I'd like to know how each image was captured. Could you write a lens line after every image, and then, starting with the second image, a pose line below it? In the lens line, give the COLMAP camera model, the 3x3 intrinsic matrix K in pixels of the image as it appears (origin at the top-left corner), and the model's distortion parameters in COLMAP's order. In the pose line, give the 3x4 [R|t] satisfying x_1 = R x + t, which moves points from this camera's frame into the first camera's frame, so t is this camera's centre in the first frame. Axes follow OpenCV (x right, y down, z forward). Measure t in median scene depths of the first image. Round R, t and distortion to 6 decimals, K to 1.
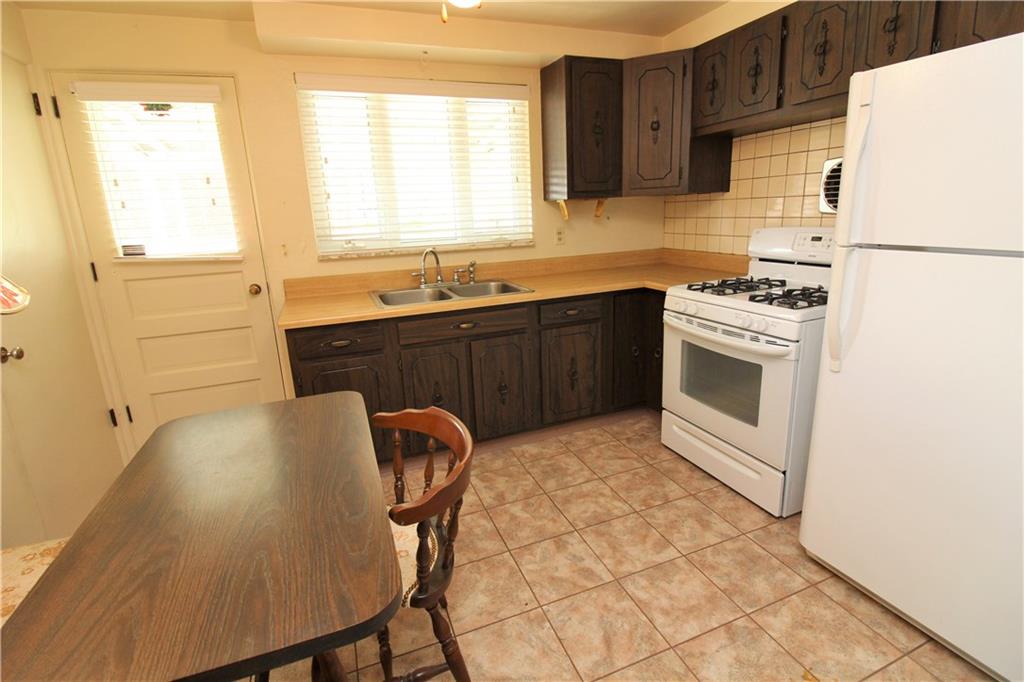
lens RADIAL K [[476.3, 0, 508.2], [0, 476.3, 325.8], [0, 0, 1]] dist [0.001729, -0.011029]
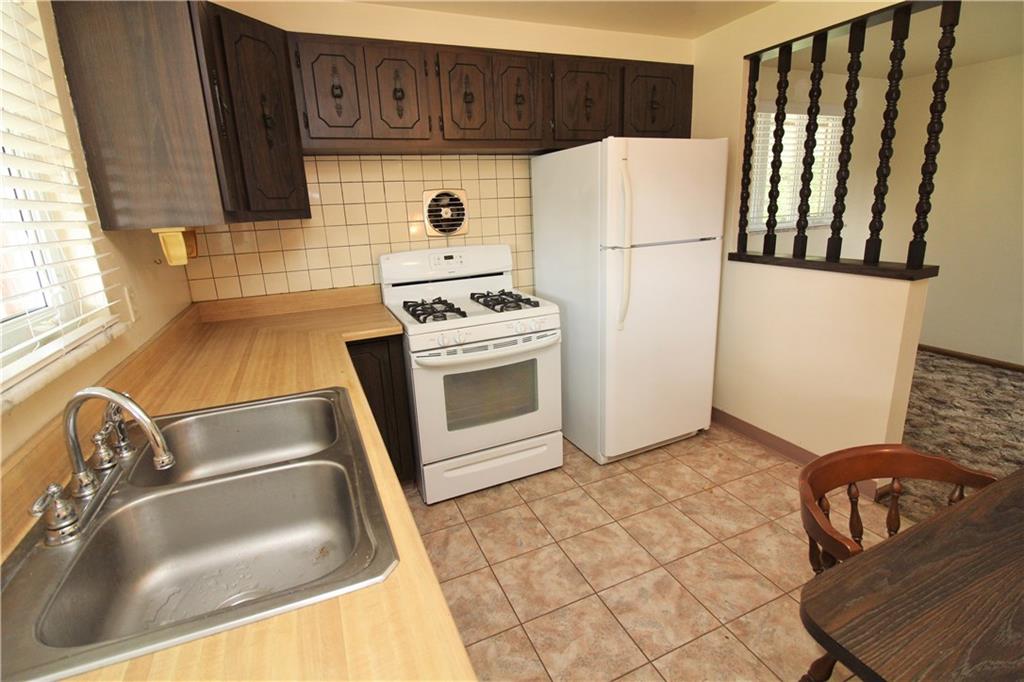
lens RADIAL K [[476.3, 0, 508.2], [0, 476.3, 325.8], [0, 0, 1]] dist [0.001729, -0.011029]
pose [[-0.044007, -0.196841, 0.979447, -0.570263], [0.279221, 0.938903, 0.201239, -0.233638], [-0.959218, 0.282338, 0.013644, 0.946311]]
